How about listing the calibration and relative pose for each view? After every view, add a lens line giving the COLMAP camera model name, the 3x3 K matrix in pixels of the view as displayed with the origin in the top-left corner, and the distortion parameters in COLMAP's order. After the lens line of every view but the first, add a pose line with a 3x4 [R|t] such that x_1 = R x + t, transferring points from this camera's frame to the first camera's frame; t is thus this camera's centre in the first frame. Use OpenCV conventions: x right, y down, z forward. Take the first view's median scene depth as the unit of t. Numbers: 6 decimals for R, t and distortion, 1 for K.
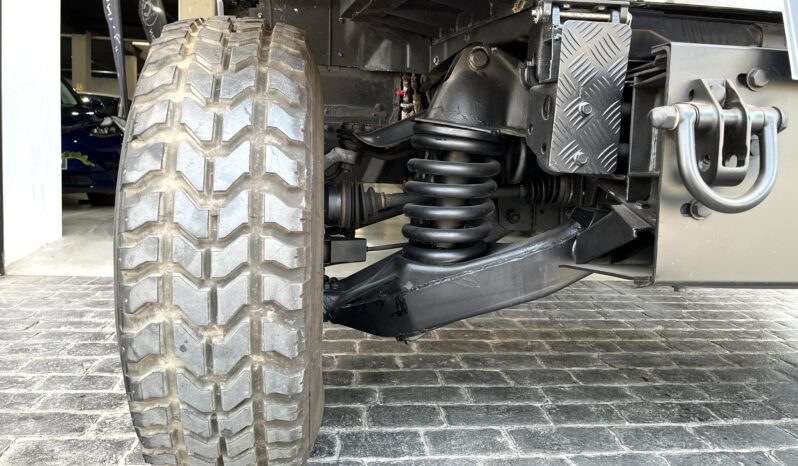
lens RADIAL K [[610.8, 0, 394.2], [0, 610.8, 224.6], [0, 0, 1]] dist [0.058082, -0.084674]
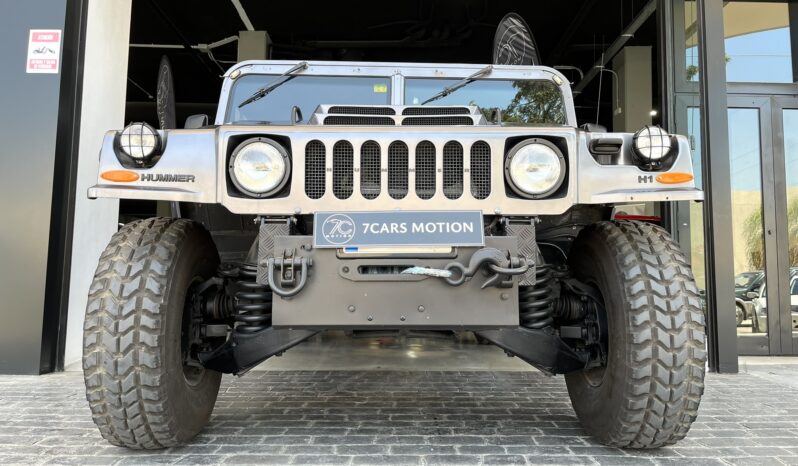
lens RADIAL K [[610.8, 0, 404.2], [0, 610.8, 232.3], [0, 0, 1]] dist [0.058082, -0.084674]
pose [[0.994415, -0.038099, -0.098419, 1.013385], [0.018375, 0.980824, -0.194027, 0.179461], [0.103924, 0.191135, 0.976047, -1.253882]]
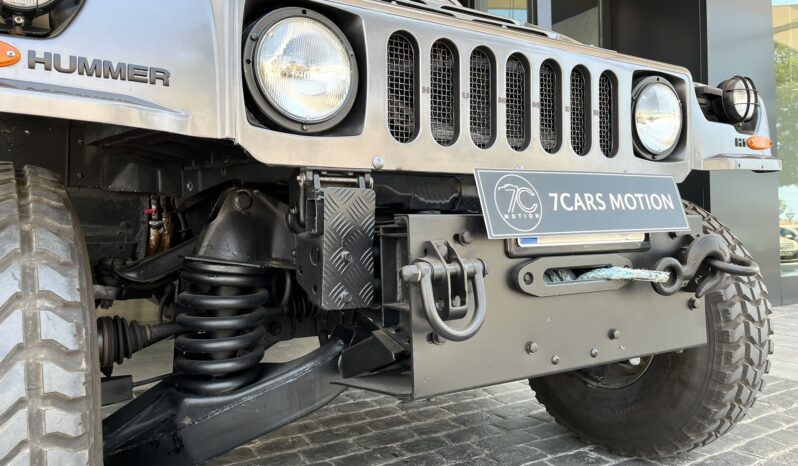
lens RADIAL K [[610.8, 0, 402.5], [0, 610.8, 226.5], [0, 0, 1]] dist [0.058082, -0.084674]
pose [[0.899532, -0.041578, 0.434871, -0.109164], [0.092182, 0.991112, -0.095917, -0.113094], [-0.427018, 0.126367, 0.895370, -0.137853]]
